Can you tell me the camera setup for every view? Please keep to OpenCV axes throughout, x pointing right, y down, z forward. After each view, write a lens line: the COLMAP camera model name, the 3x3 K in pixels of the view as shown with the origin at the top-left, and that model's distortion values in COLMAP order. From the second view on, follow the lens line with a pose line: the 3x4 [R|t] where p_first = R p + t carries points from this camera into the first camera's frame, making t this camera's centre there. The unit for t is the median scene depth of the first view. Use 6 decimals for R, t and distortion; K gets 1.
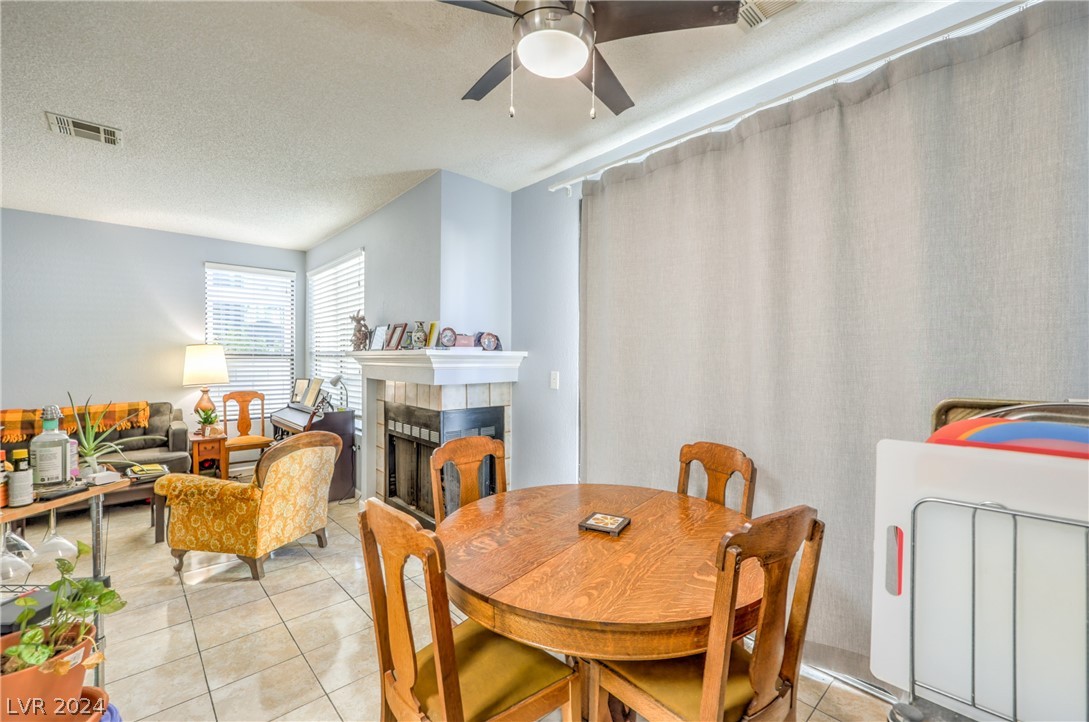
lens RADIAL K [[460.6, 0, 549.3], [0, 460.6, 352.9], [0, 0, 1]] dist [0.002090, 0.000257]
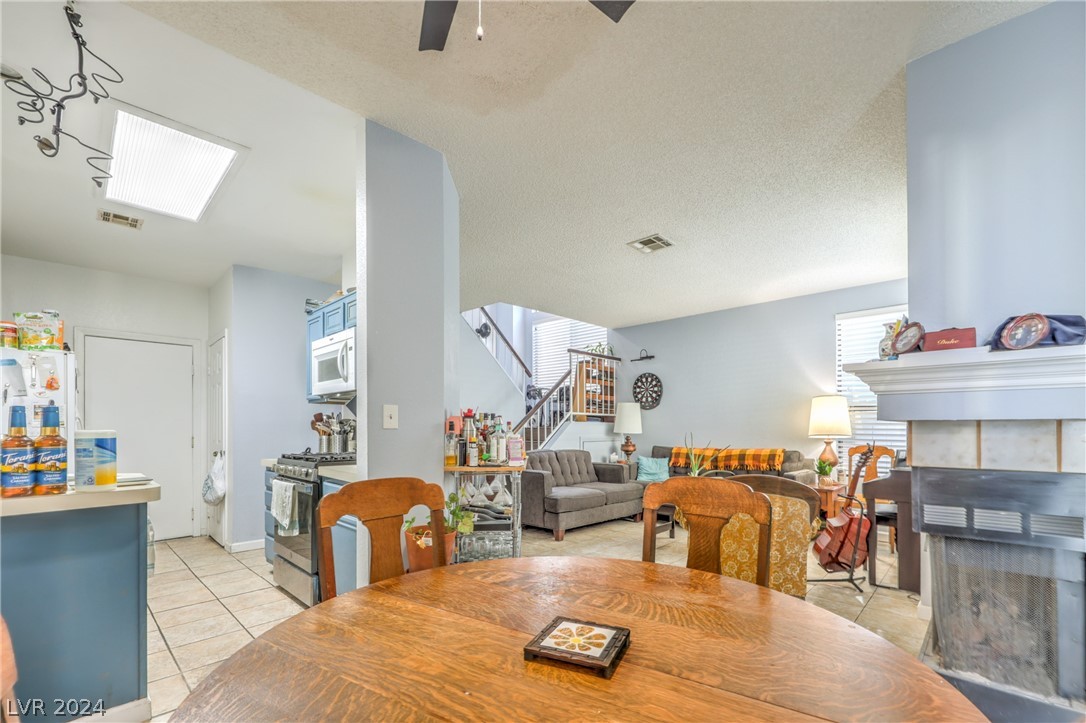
lens RADIAL K [[463.9, 0, 558.7], [0, 463.9, 425.2], [0, 0, 1]] dist [-0.000469, -0.000004]
pose [[0.070402, -0.012686, -0.997438, 0.230287], [0.008896, 0.999887, -0.012089, 0.053394], [0.997479, -0.008022, 0.070507, 0.352711]]
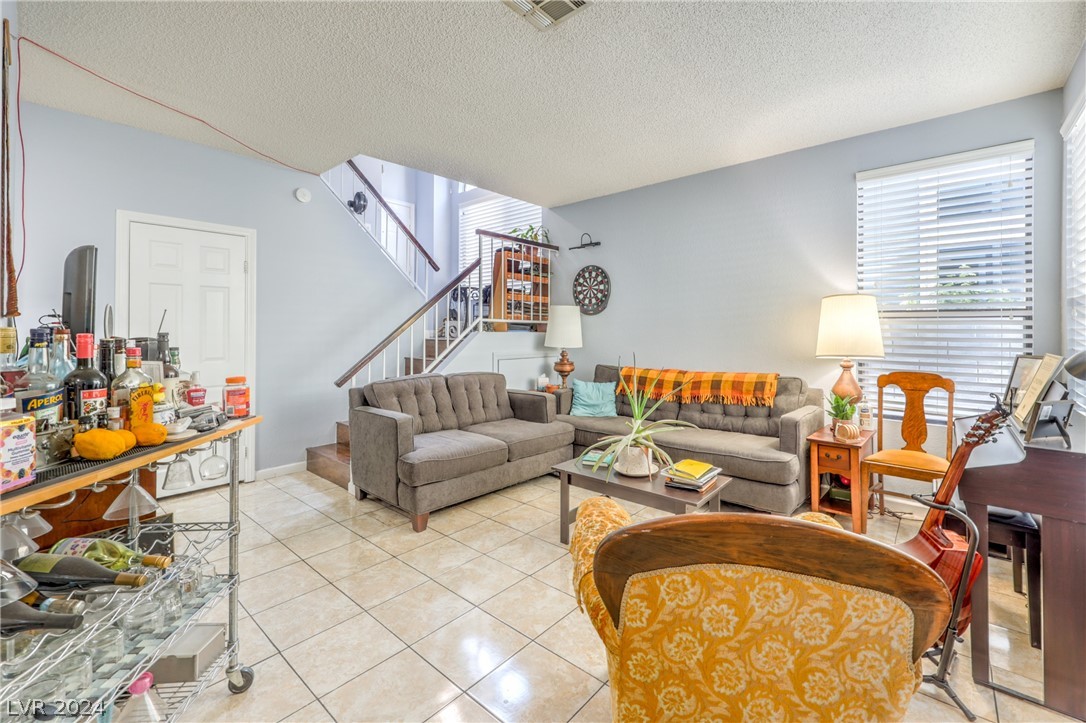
lens RADIAL K [[447.6, 0, 559.9], [0, 447.6, 335.4], [0, 0, 1]] dist [0.001300, 0.000076]
pose [[0.107177, 0.002280, -0.994237, -0.160795], [0.009060, 0.999954, 0.003270, 0.033515], [0.994199, -0.009358, 0.107152, 0.542820]]
